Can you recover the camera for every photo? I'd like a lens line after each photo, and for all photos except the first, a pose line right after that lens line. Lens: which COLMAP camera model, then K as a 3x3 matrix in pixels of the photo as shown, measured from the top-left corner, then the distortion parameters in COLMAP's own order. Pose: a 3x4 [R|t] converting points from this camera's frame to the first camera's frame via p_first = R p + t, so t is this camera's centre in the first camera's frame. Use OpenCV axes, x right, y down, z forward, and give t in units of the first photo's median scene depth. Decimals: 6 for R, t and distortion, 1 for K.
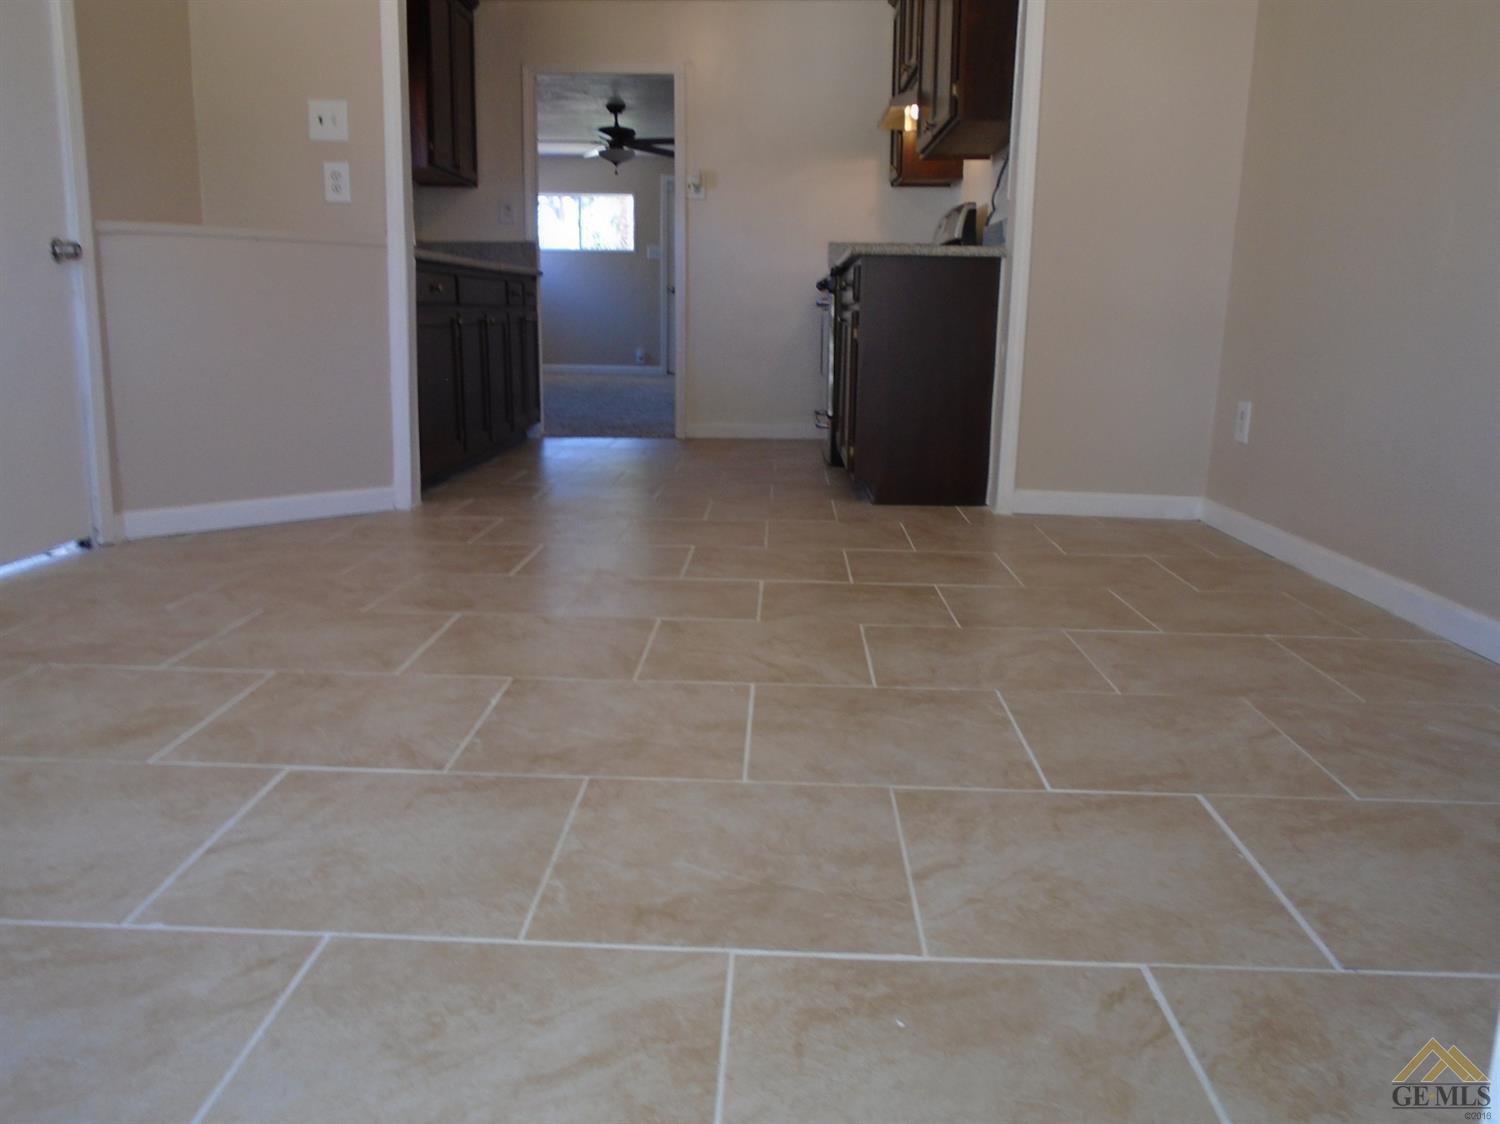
lens RADIAL K [[1146.1, 0, 750.0], [0, 1146.1, 562.0], [0, 0, 1]] dist [-0.000757, 0.001618]
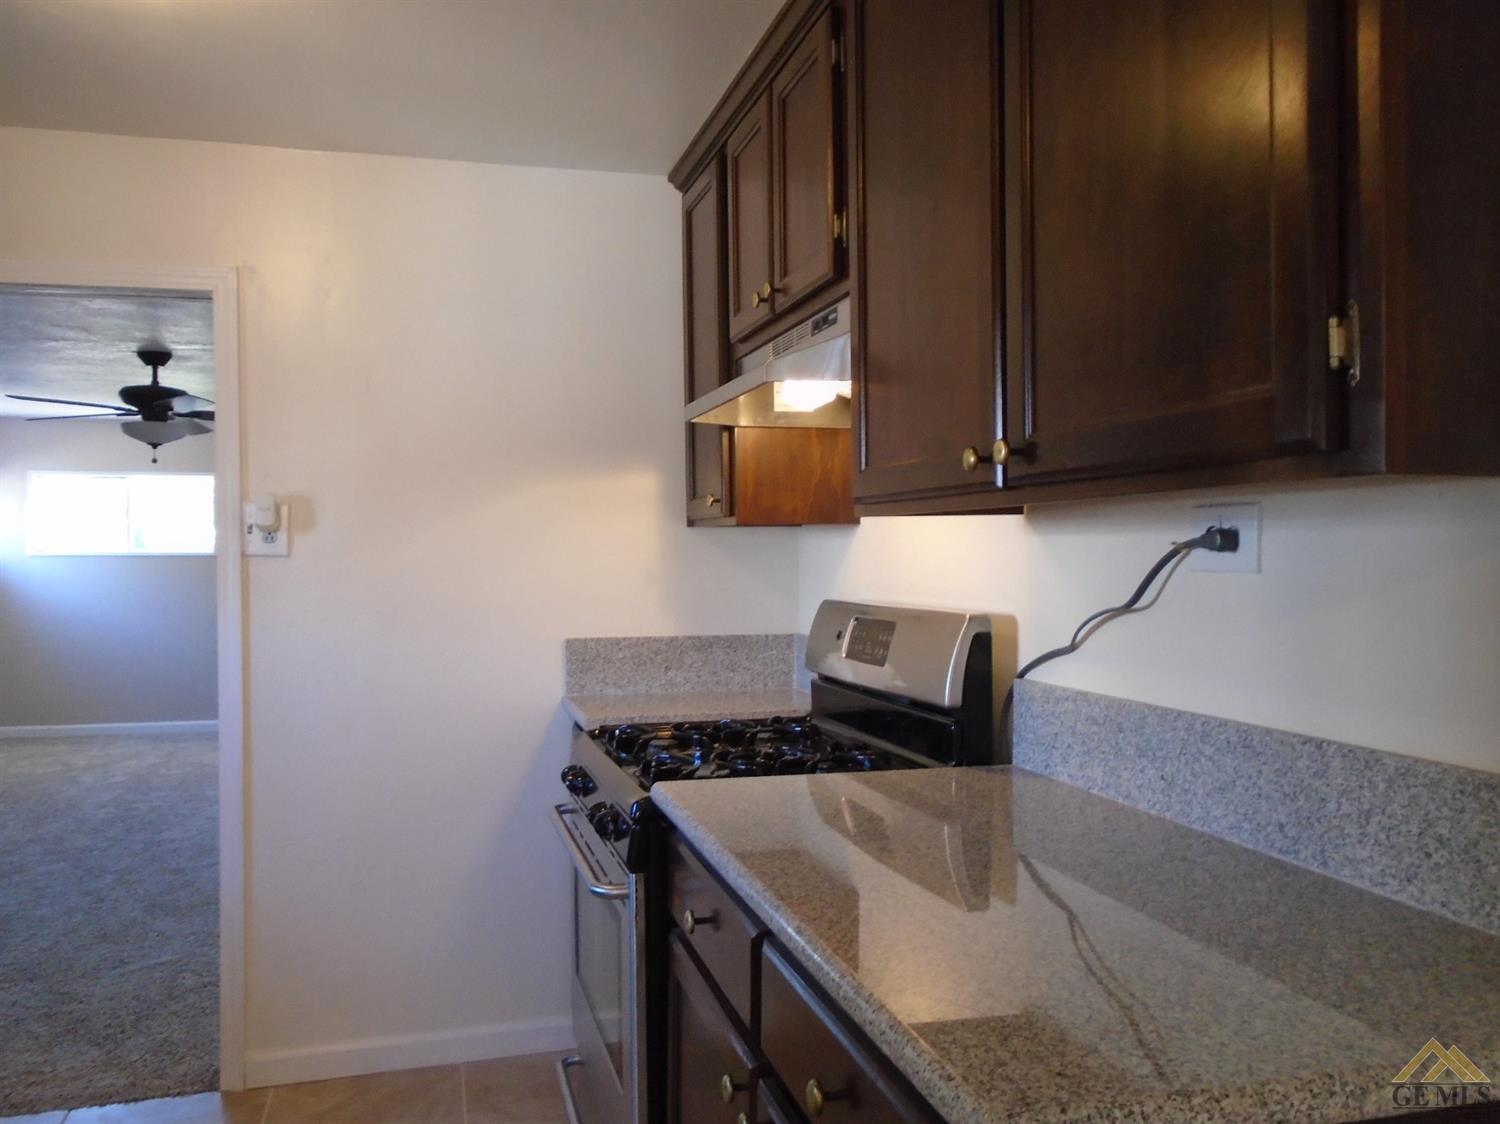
lens RADIAL K [[1151.5, 0, 724.4], [0, 1151.5, 562.0], [0, 0, 1]] dist [0.011367, -0.001892]
pose [[0.960532, -0.016656, 0.277670, -0.000196], [0.073410, 0.977997, -0.195277, -0.159095], [-0.268308, 0.207953, 0.940620, 0.393004]]
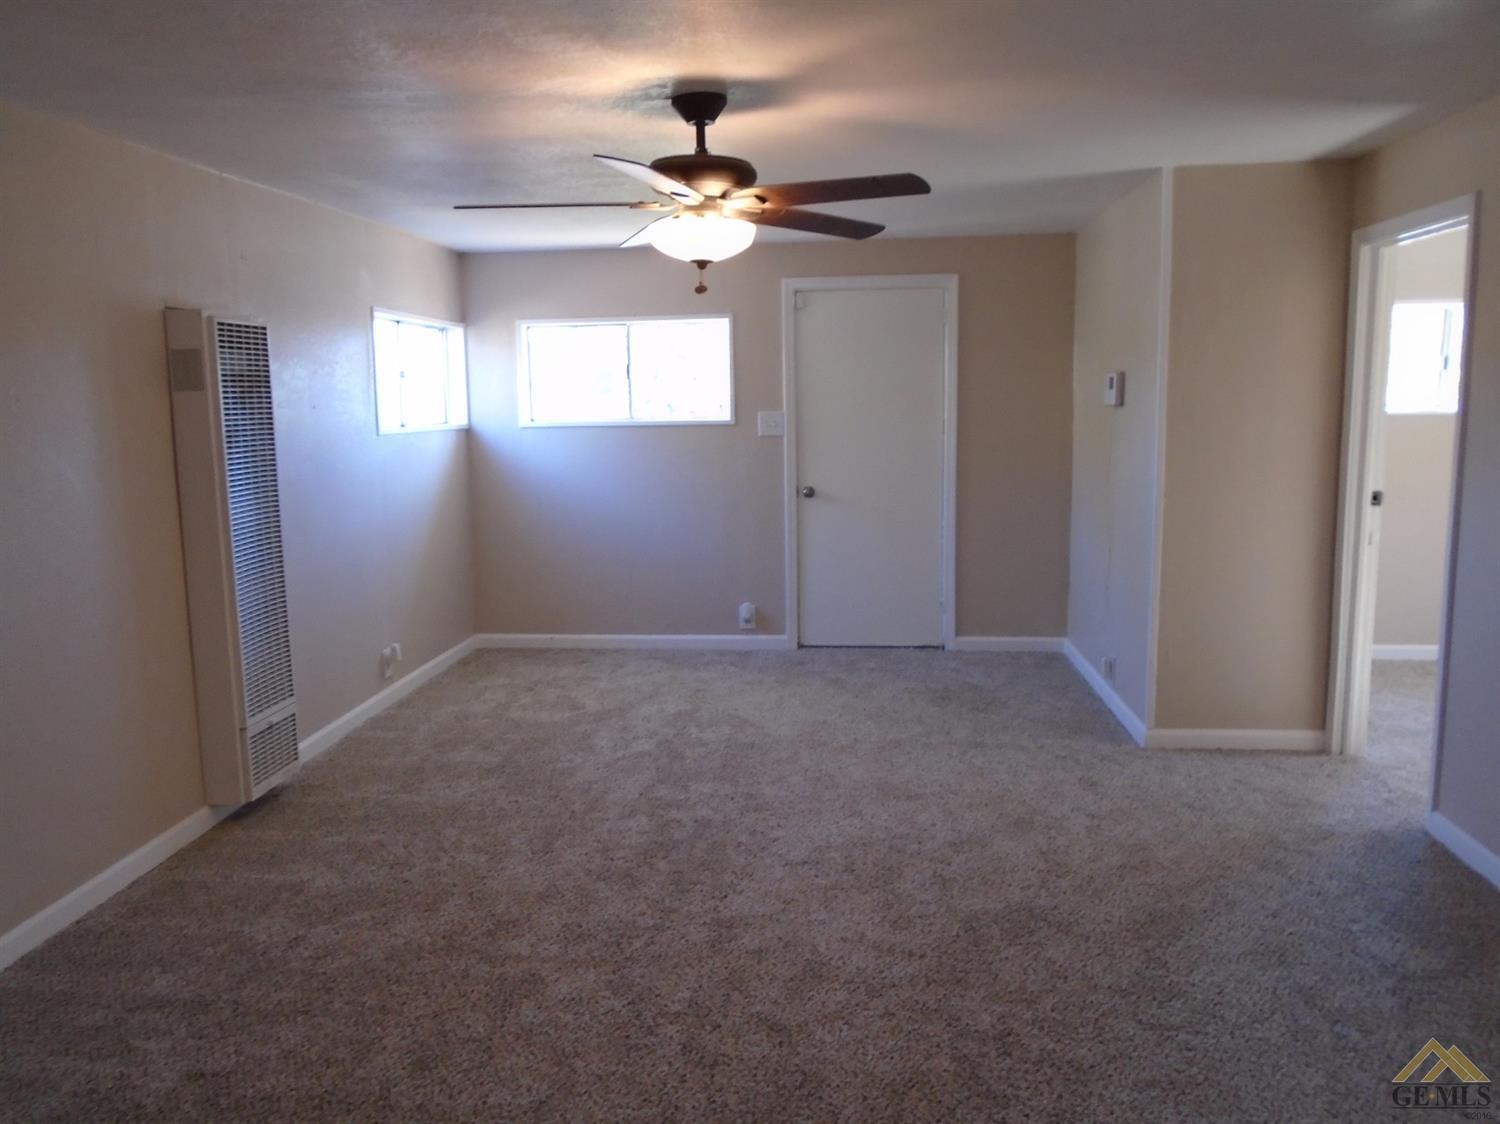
lens RADIAL K [[1149.0, 0, 756.0], [0, 1149.0, 528.3], [0, 0, 1]] dist [0.000066, 0.000119]
pose [[0.997860, -0.023894, -0.060858, -0.086103], [0.017567, 0.994583, -0.102450, -0.244434], [0.062976, 0.101162, 0.992875, 0.701015]]
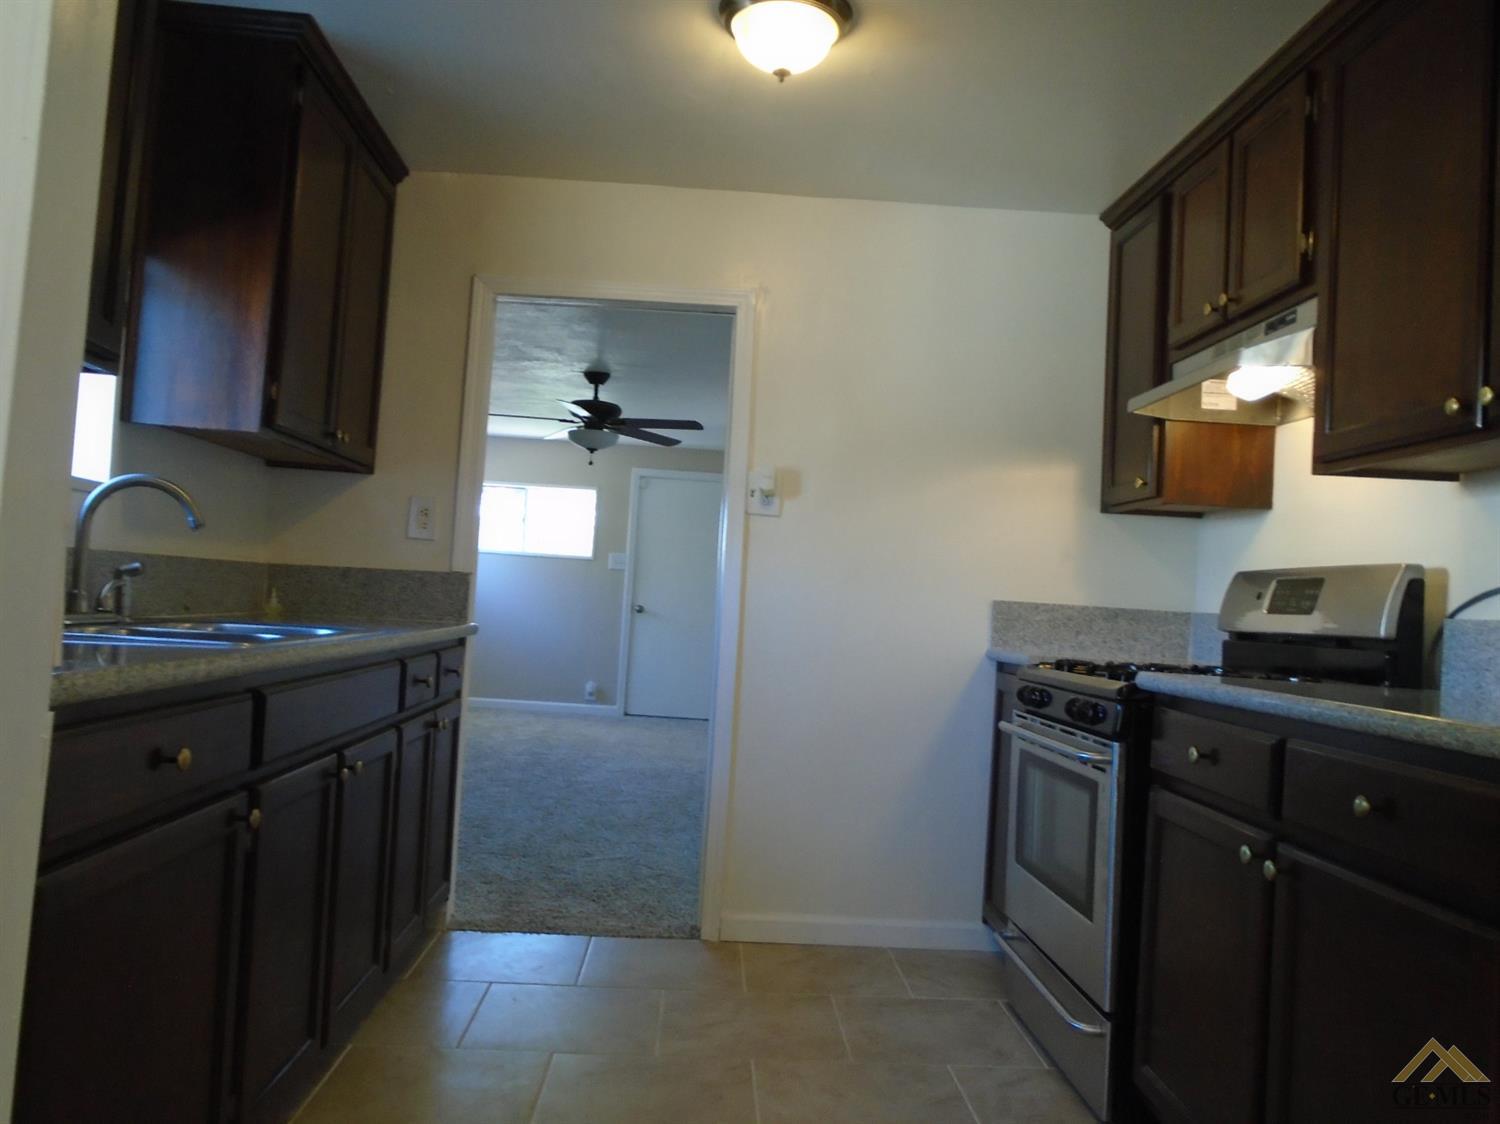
lens RADIAL K [[1146.1, 0, 750.0], [0, 1146.1, 562.0], [0, 0, 1]] dist [-0.000757, 0.001618]
pose [[0.996394, 0.049703, 0.068758, -0.068352], [-0.031348, 0.968760, -0.246012, -0.115738], [-0.078838, 0.242969, 0.966825, 0.342973]]
